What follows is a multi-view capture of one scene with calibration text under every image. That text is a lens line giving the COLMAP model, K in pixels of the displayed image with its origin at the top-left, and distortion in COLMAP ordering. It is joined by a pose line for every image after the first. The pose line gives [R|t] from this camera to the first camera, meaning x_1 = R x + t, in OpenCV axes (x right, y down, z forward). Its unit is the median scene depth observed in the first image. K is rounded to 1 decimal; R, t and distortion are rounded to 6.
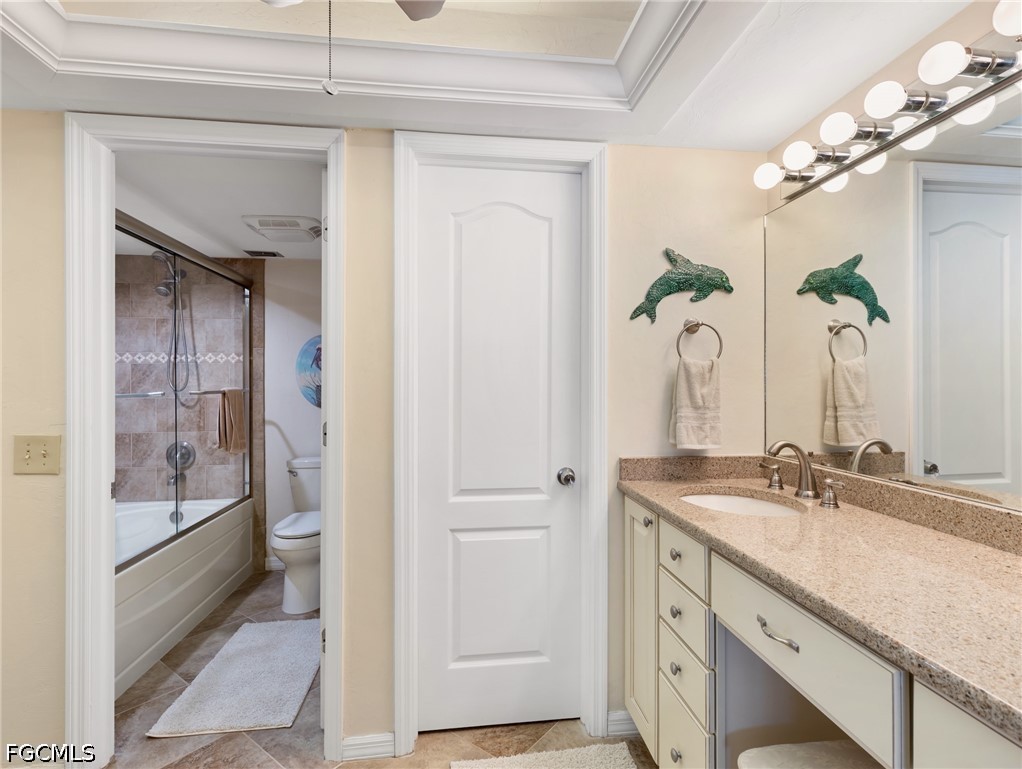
lens RADIAL K [[518.4, 0, 515.7], [0, 518.4, 383.5], [0, 0, 1]] dist [0.006409, -0.000575]
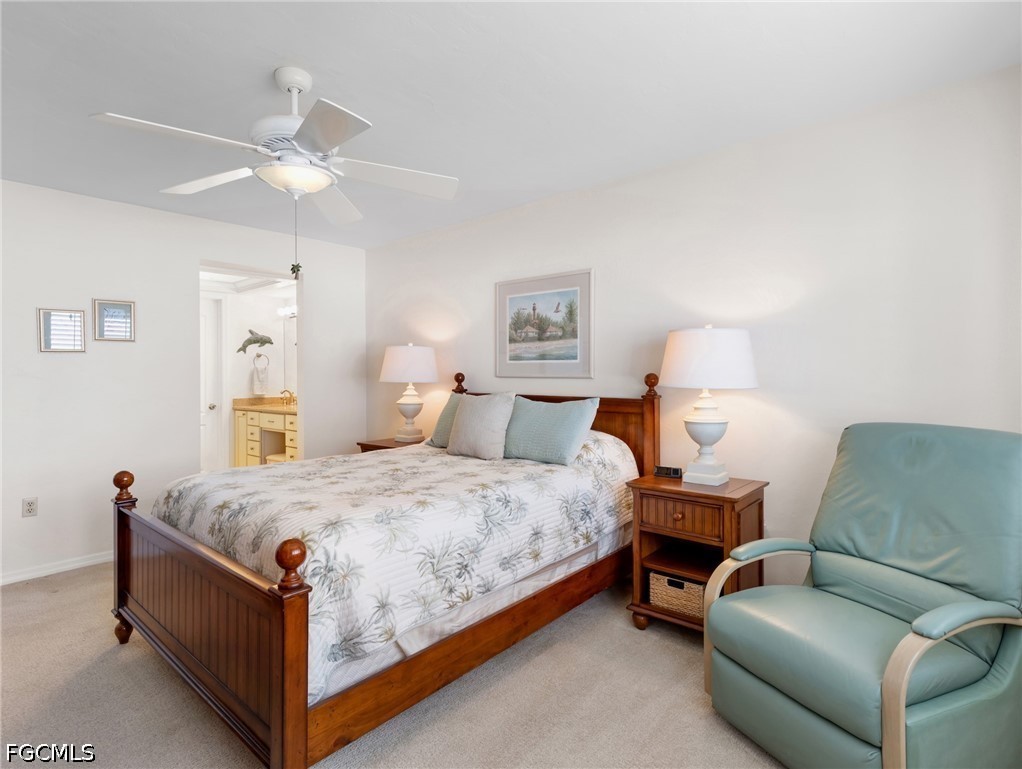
lens RADIAL K [[518.4, 0, 515.7], [0, 518.4, 383.5], [0, 0, 1]] dist [0.006409, -0.000575]
pose [[0.736746, -0.012169, 0.676060, -0.677846], [0.001170, 0.999859, 0.016722, 0.009964], [-0.676169, -0.011529, 0.736657, -2.503766]]
